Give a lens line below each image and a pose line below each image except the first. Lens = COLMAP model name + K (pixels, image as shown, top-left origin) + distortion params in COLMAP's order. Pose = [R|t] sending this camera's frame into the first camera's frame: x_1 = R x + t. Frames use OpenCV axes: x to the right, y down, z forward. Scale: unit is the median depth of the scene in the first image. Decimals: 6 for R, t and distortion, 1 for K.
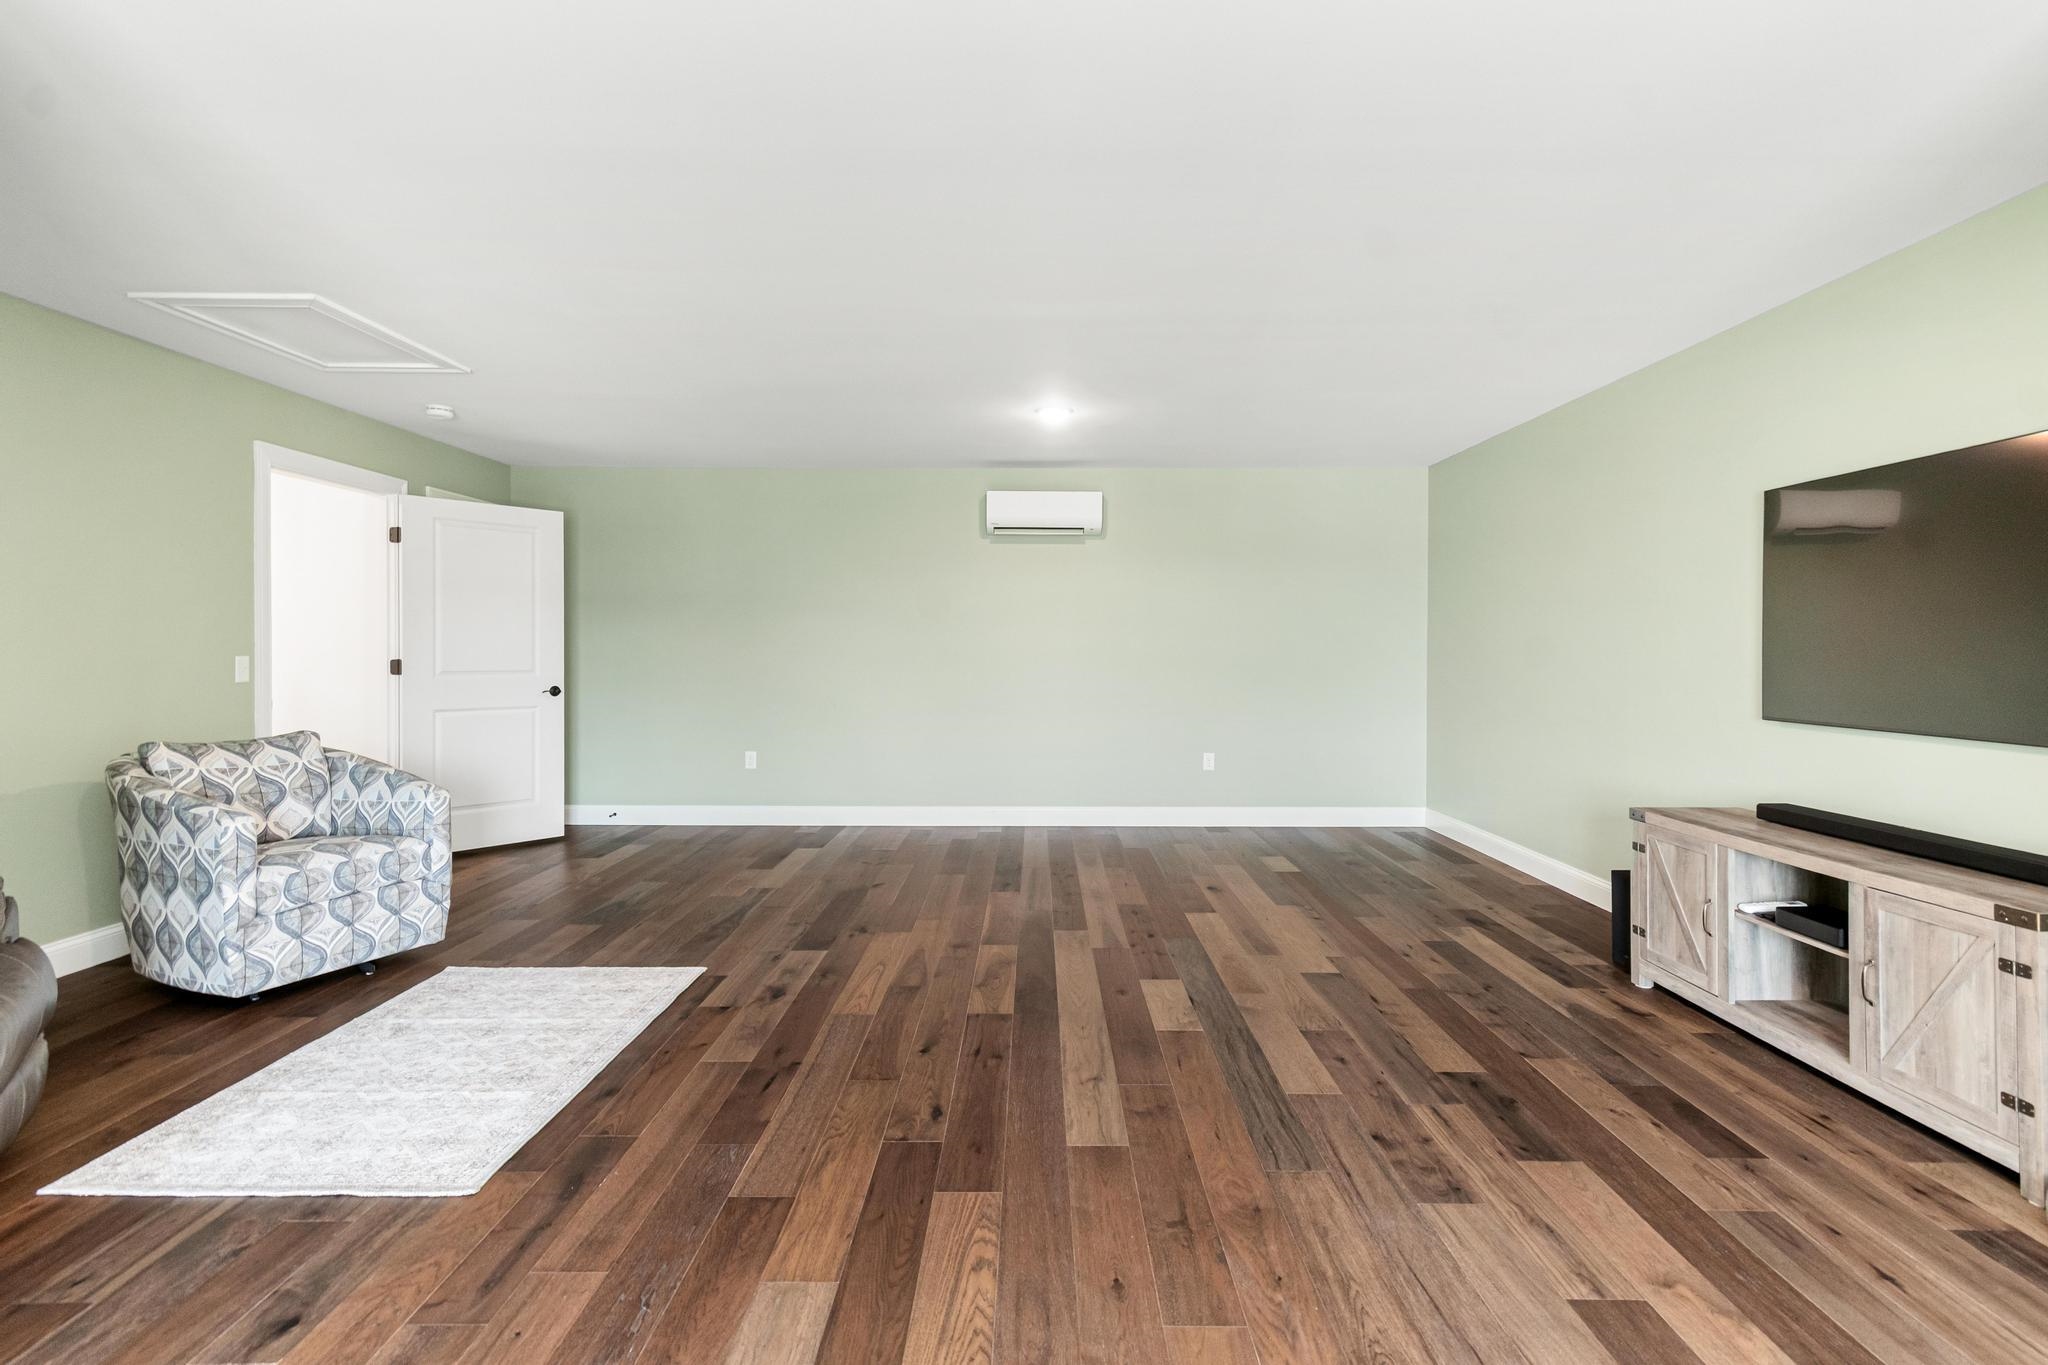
lens RADIAL K [[1020.5, 0, 1026.0], [0, 1020.5, 673.4], [0, 0, 1]] dist [0.021506, 0.000278]
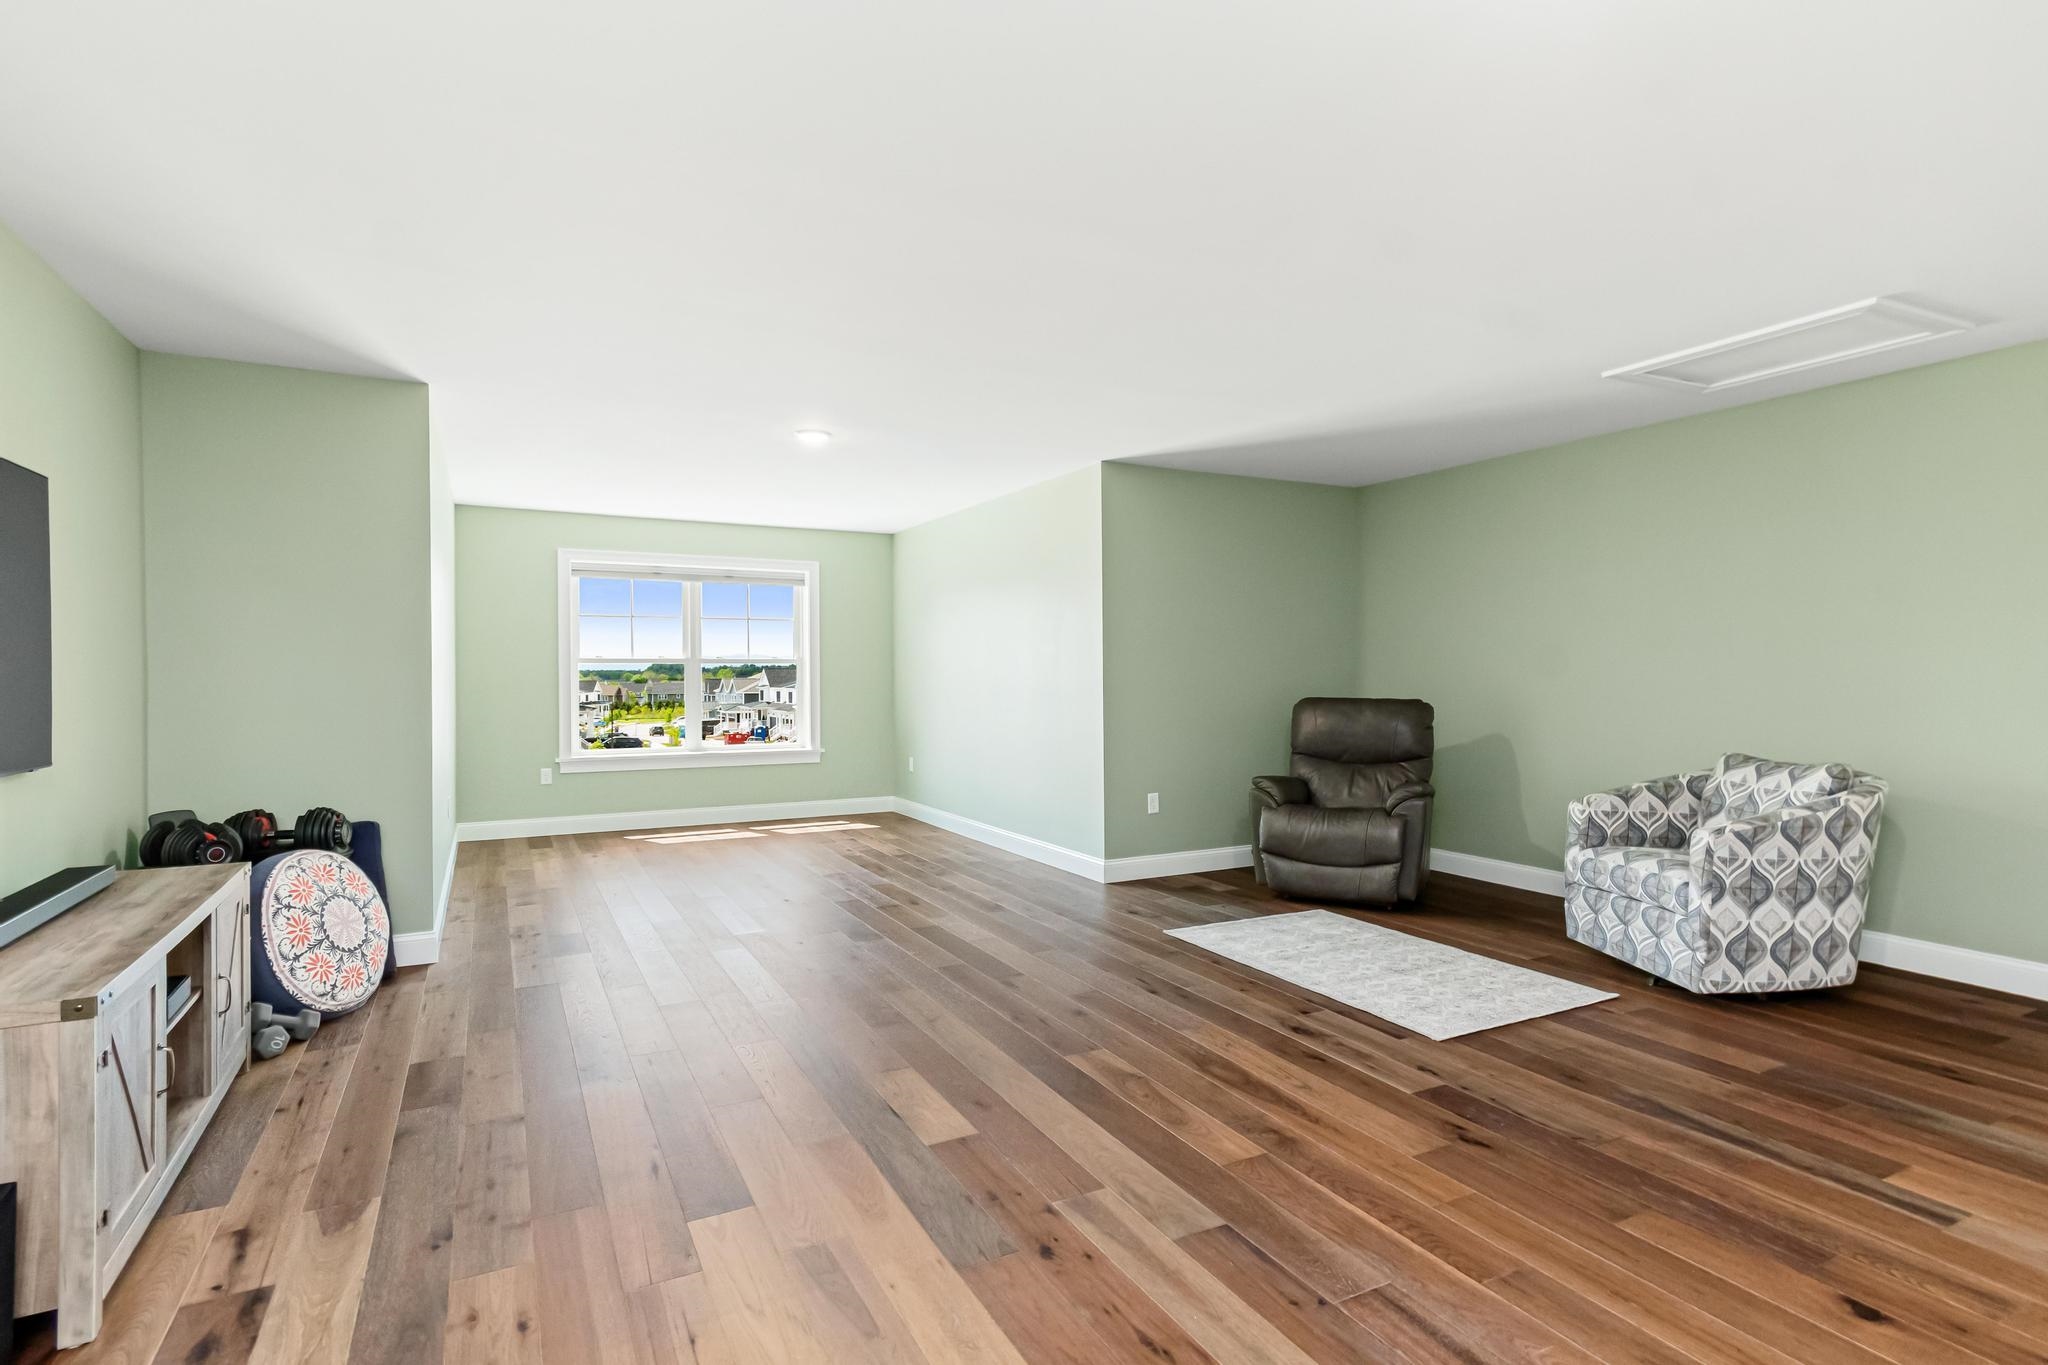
lens RADIAL K [[1020.5, 0, 1026.0], [0, 1020.5, 673.4], [0, 0, 1]] dist [0.021506, 0.000278]
pose [[-0.881832, 0.003275, -0.471552, 0.465637], [-0.010075, 0.999617, 0.025783, -0.049175], [0.471456, 0.027487, -0.881461, 1.812691]]
